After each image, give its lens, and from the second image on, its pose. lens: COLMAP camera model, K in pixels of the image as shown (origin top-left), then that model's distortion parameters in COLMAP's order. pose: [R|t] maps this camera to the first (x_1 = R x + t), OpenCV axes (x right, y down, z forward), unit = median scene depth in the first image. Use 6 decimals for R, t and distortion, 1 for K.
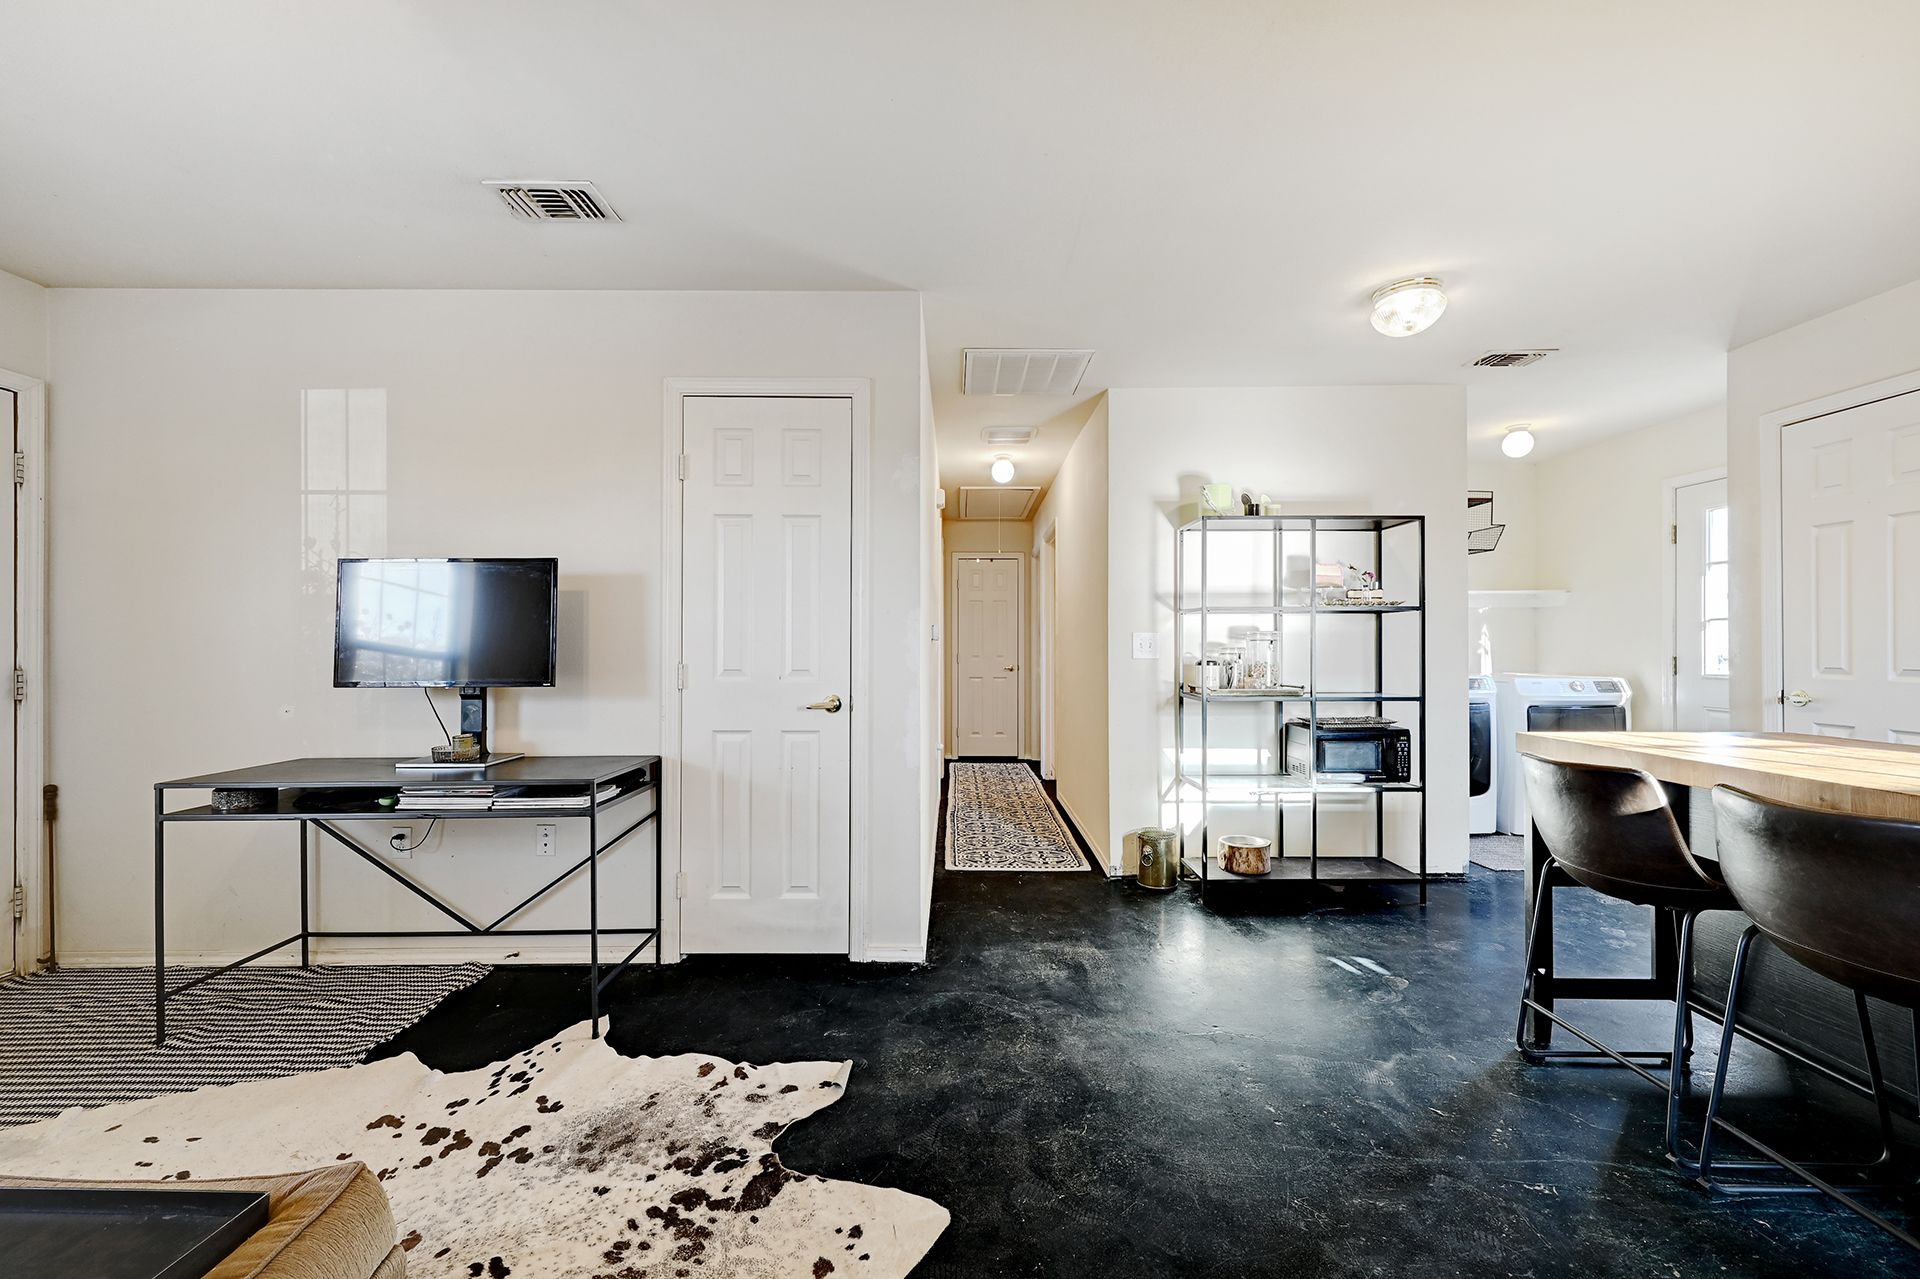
lens RADIAL K [[761.2, 0, 934.0], [0, 761.2, 640.9], [0, 0, 1]] dist [0.009089, -0.000672]
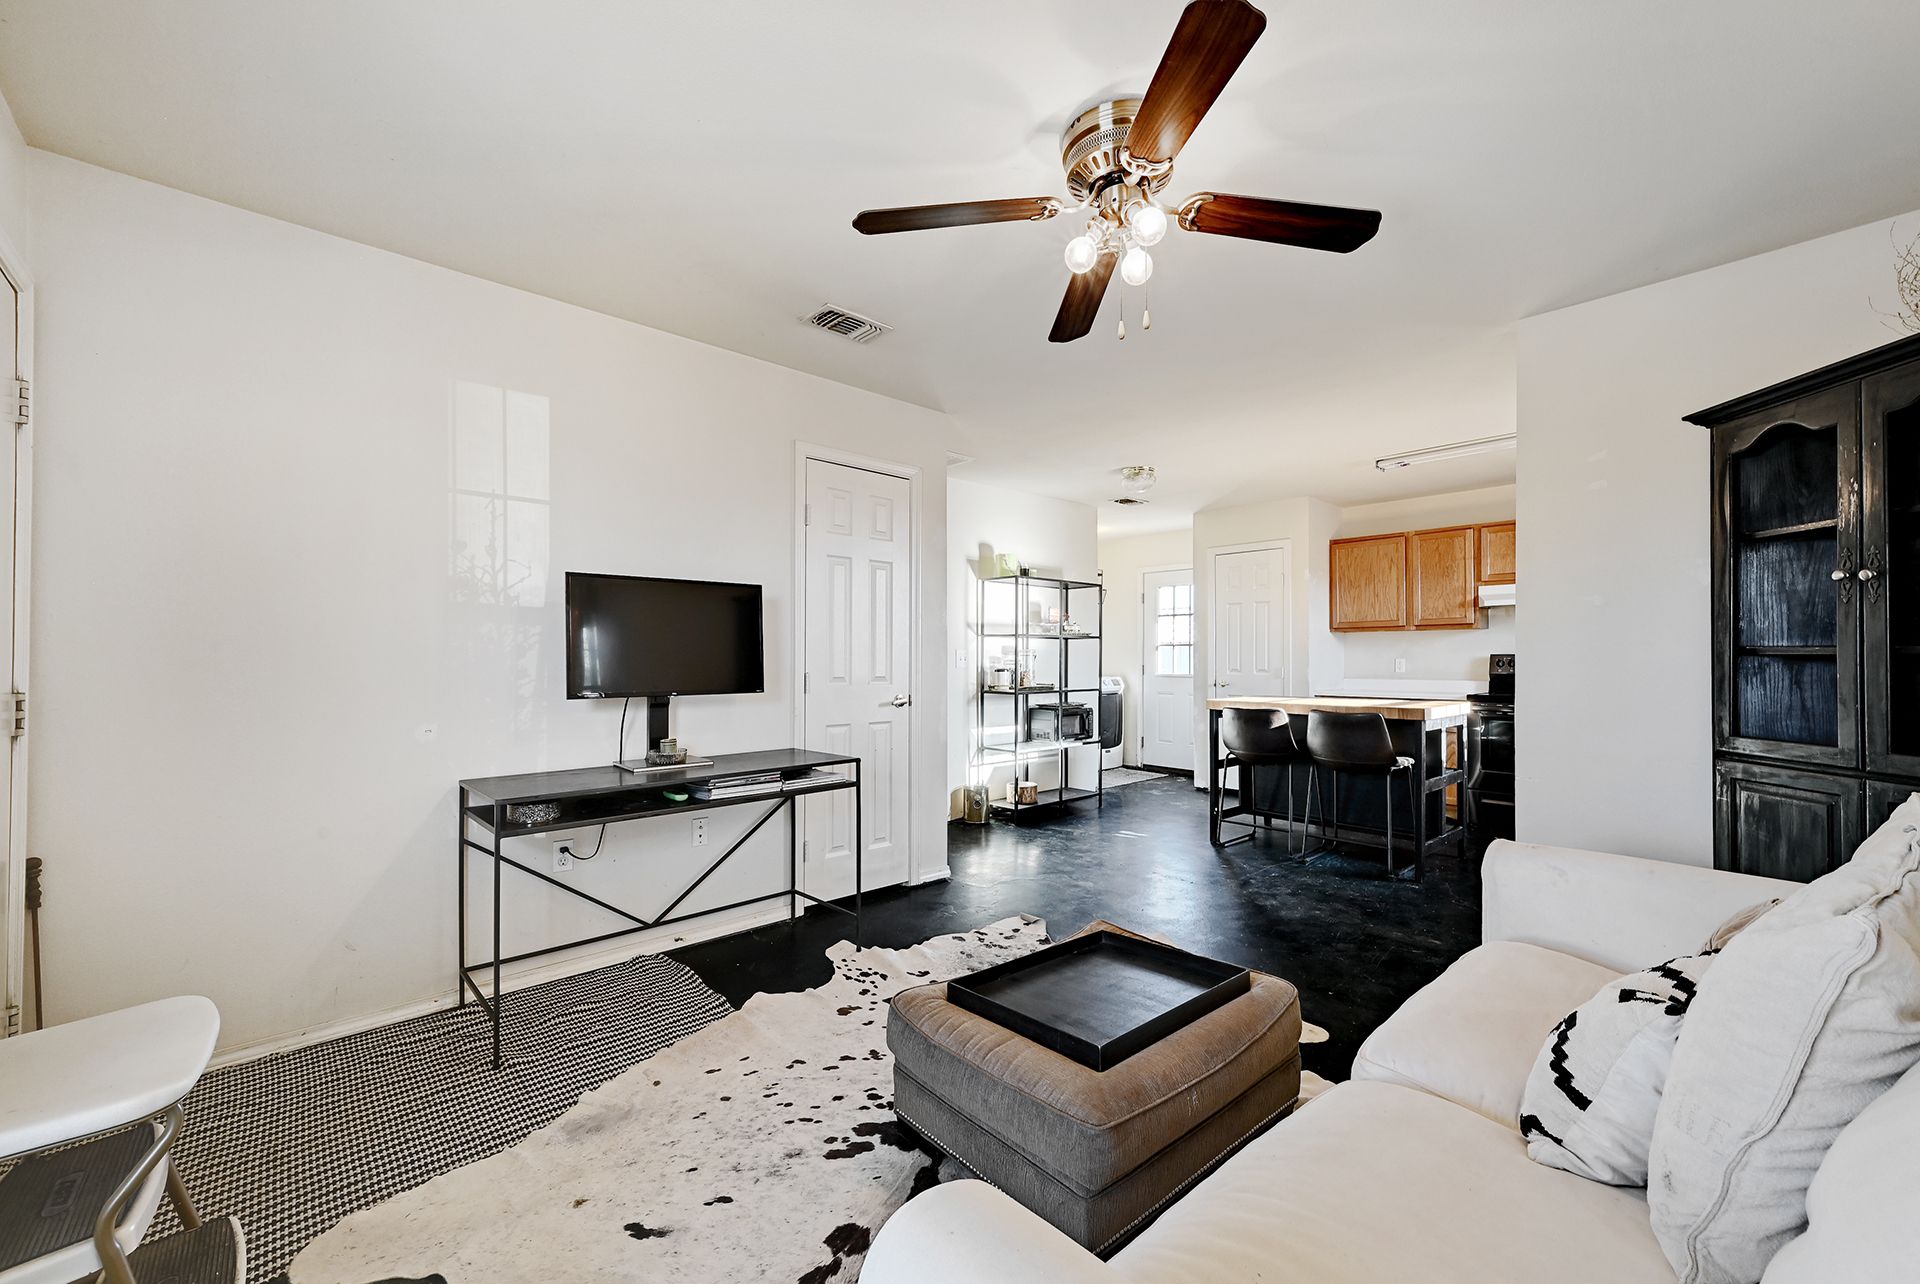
lens RADIAL K [[785.2, 0, 951.6], [0, 785.2, 643.9], [0, 0, 1]] dist [0.001056, -0.000160]
pose [[0.730091, 0.013676, 0.683214, -1.078350], [-0.003572, 0.999862, -0.016197, 0.003074], [-0.683341, 0.009385, 0.730039, -0.100287]]
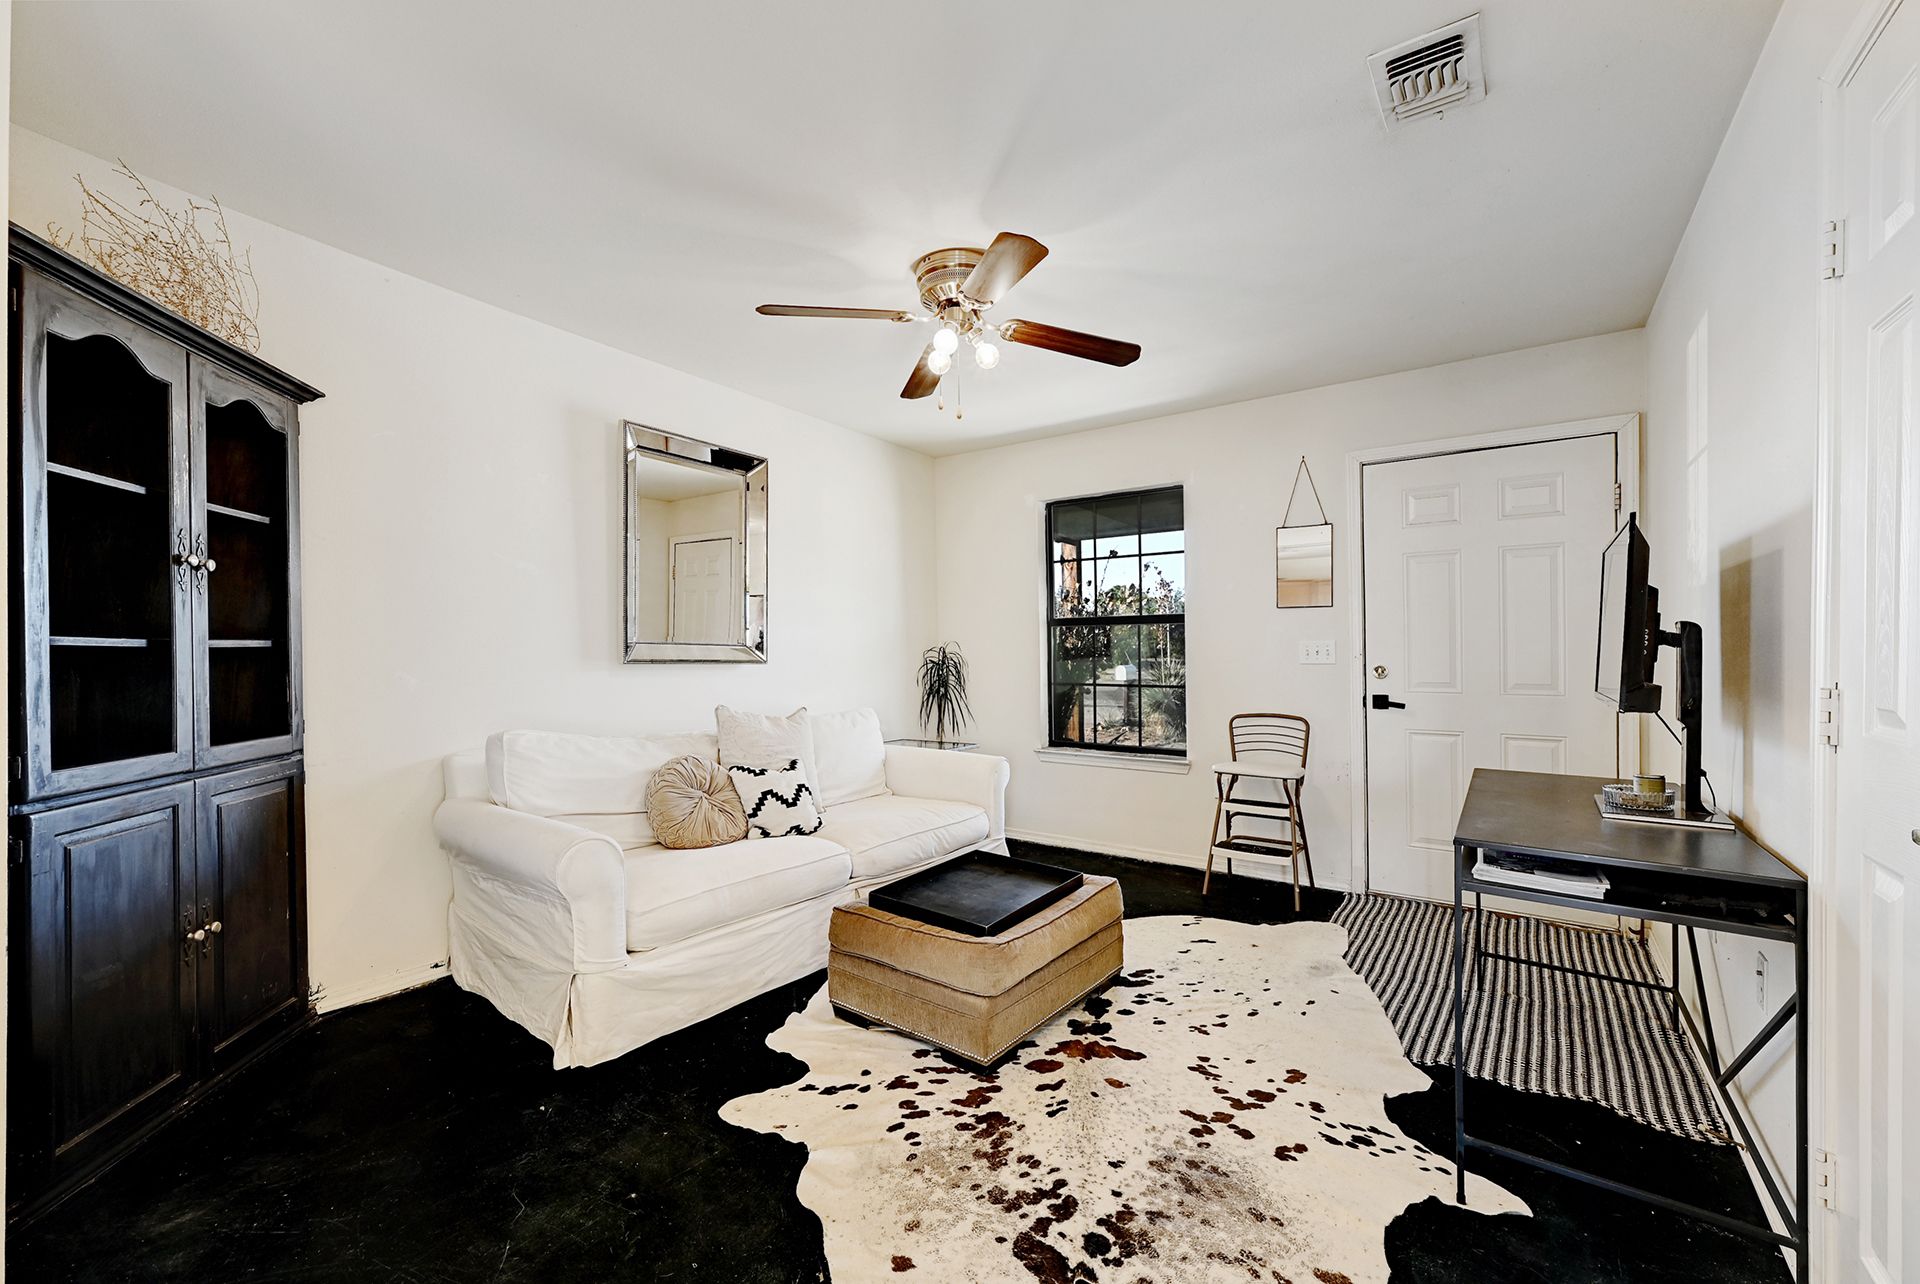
lens RADIAL K [[786.7, 0, 953.5], [0, 786.7, 664.6], [0, 0, 1]] dist [0.002053, 0.001078]
pose [[-0.580967, 0.006527, -0.813901, 0.345379], [0.009843, 0.999951, 0.000994, 0.020724], [0.813868, -0.007434, -0.581003, 0.885945]]
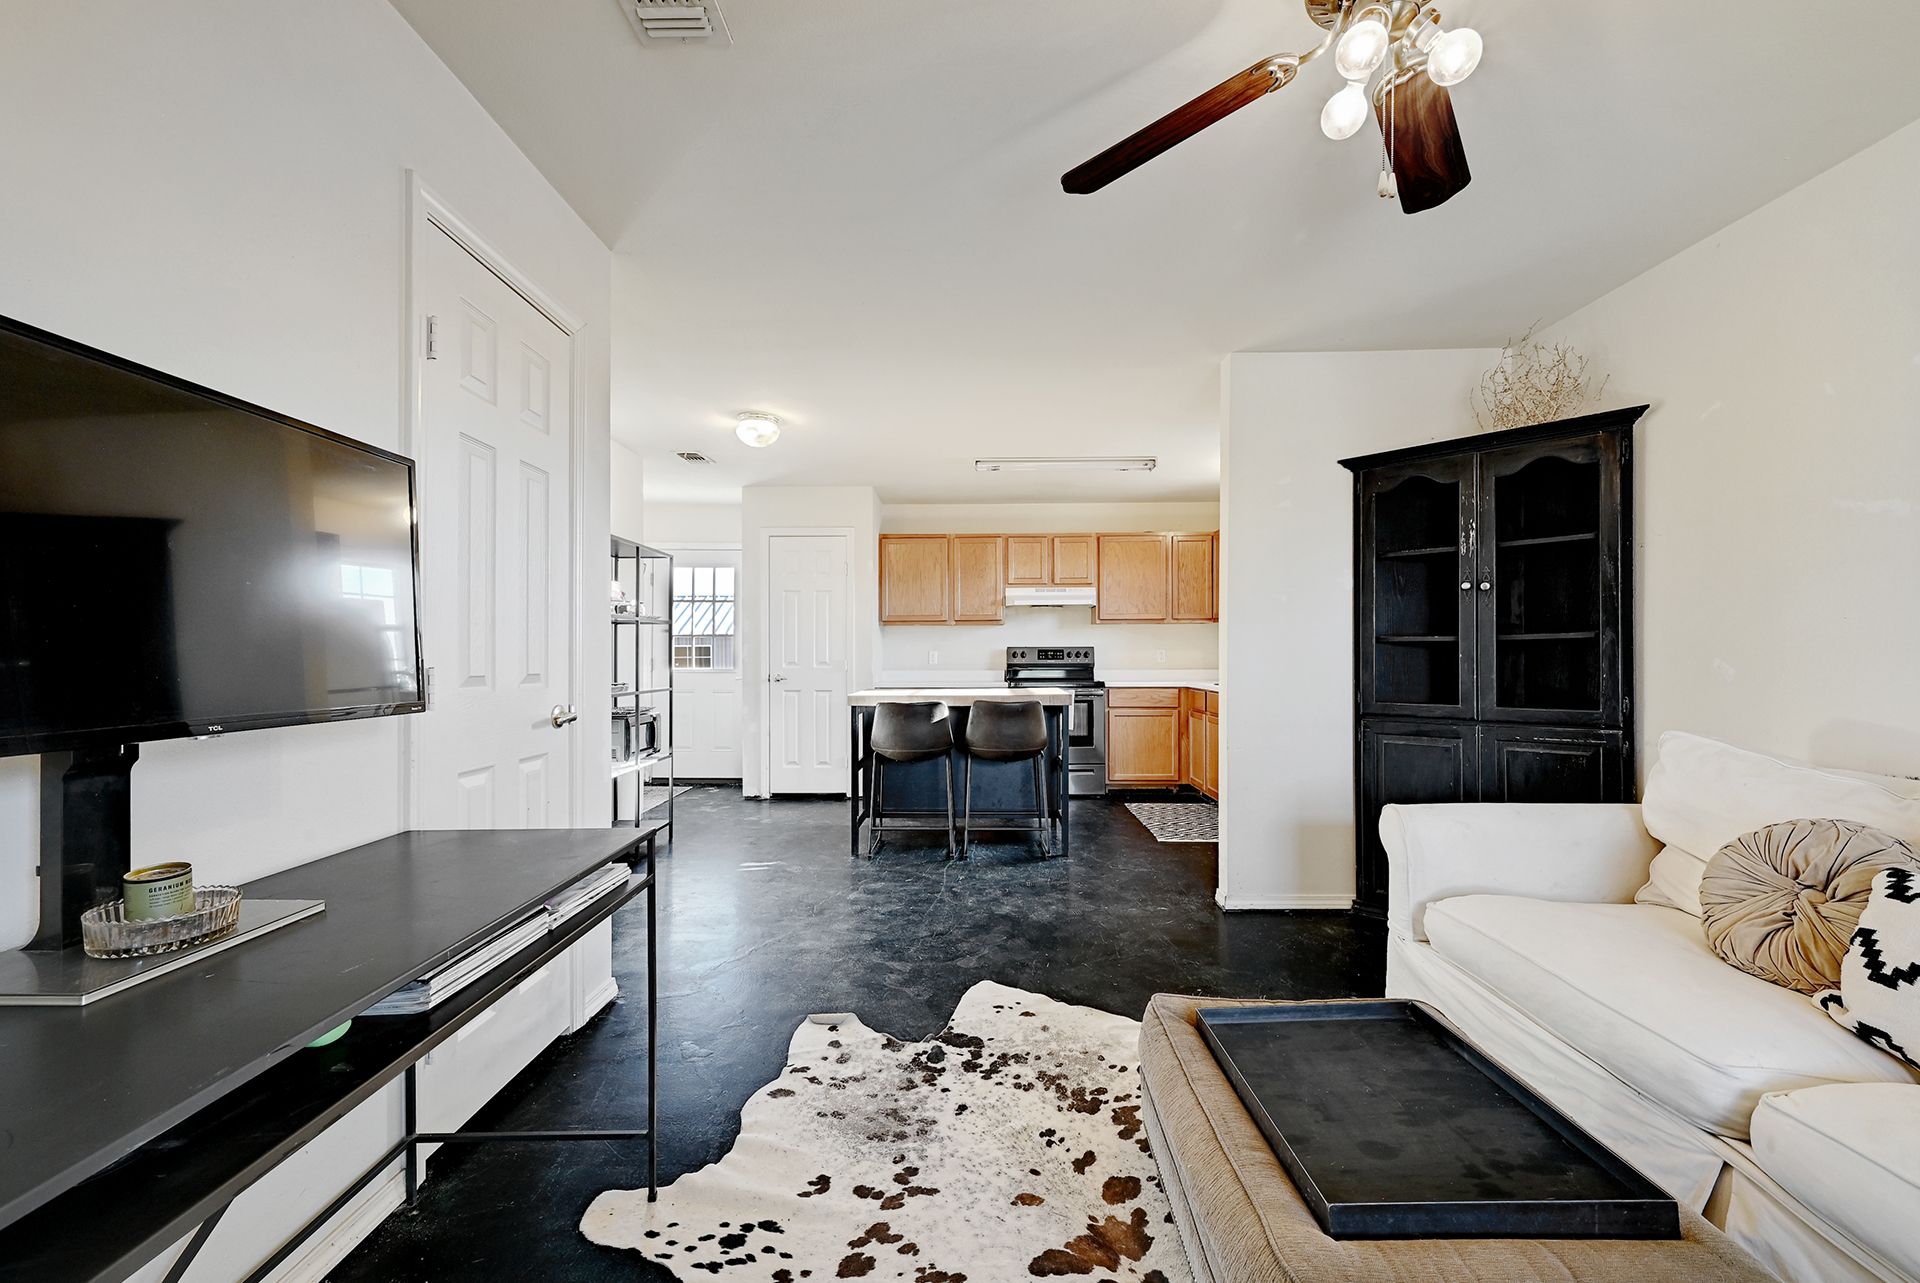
lens RADIAL K [[772.6, 0, 981.4], [0, 772.6, 641.1], [0, 0, 1]] dist [-0.000475, -0.000165]
pose [[-0.020781, 0.019039, 0.999603, -0.986921], [-0.000841, 0.999818, -0.019060, 0.019956], [-0.999784, -0.001236, -0.020761, 0.607874]]
